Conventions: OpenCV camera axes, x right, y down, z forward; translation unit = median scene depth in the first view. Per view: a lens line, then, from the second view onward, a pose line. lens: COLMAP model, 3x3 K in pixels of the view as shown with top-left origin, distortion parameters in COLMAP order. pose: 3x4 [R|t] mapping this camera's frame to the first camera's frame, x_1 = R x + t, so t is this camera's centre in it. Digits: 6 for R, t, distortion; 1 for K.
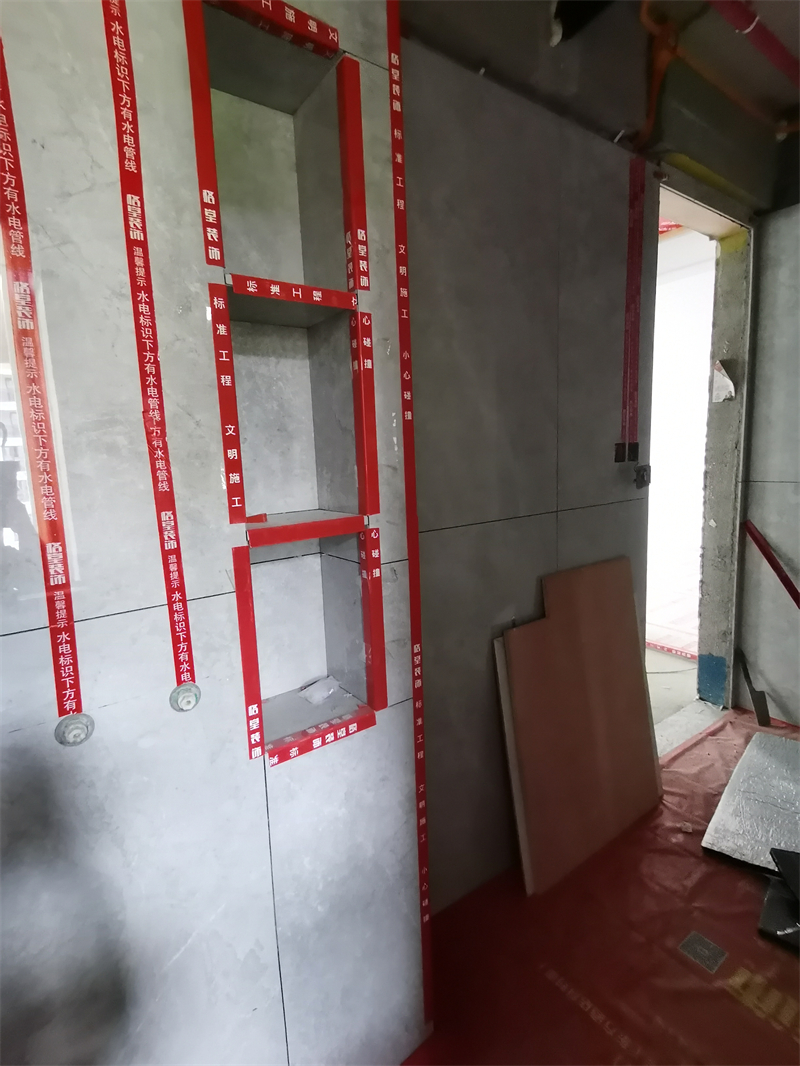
lens RADIAL K [[525.3, 0, 397.9], [0, 525.3, 530.8], [0, 0, 1]] dist [0.037442, -0.019446]
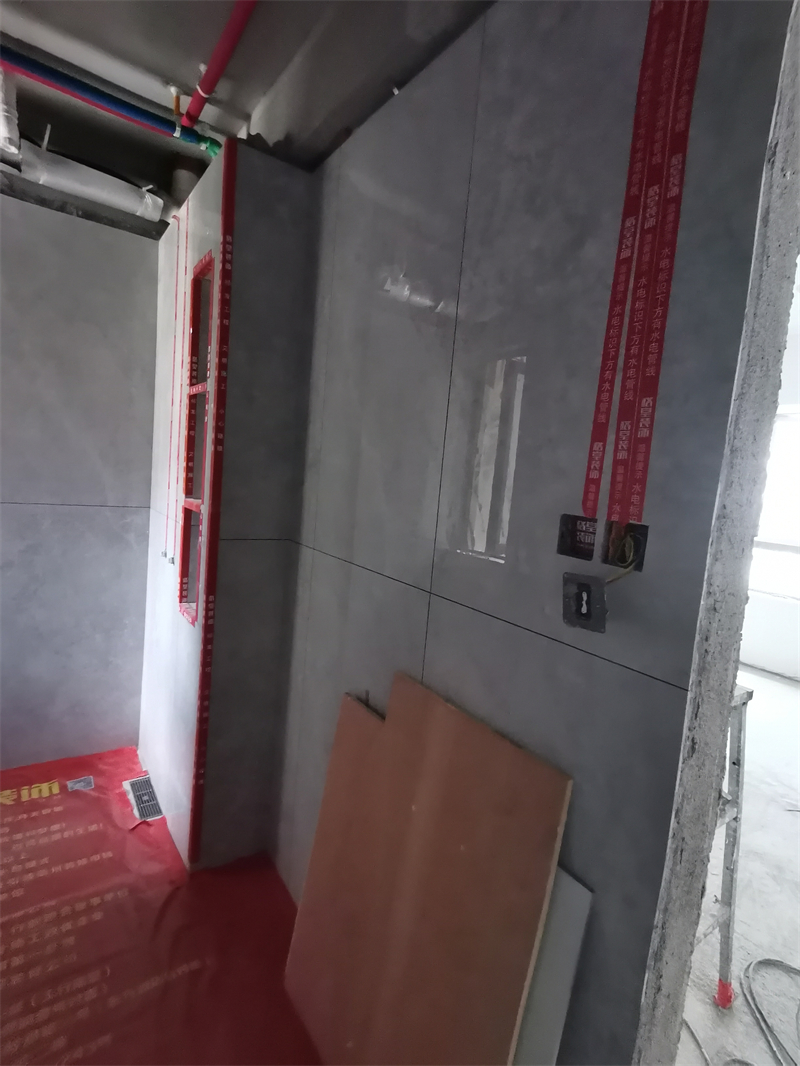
lens RADIAL K [[525.3, 0, 391.8], [0, 525.3, 530.1], [0, 0, 1]] dist [0.037442, -0.019446]
pose [[-0.035038, 0.146201, -0.988634, 0.868286], [-0.232180, 0.960984, 0.150341, -0.184475], [0.972041, 0.234809, 0.000274, 0.845753]]
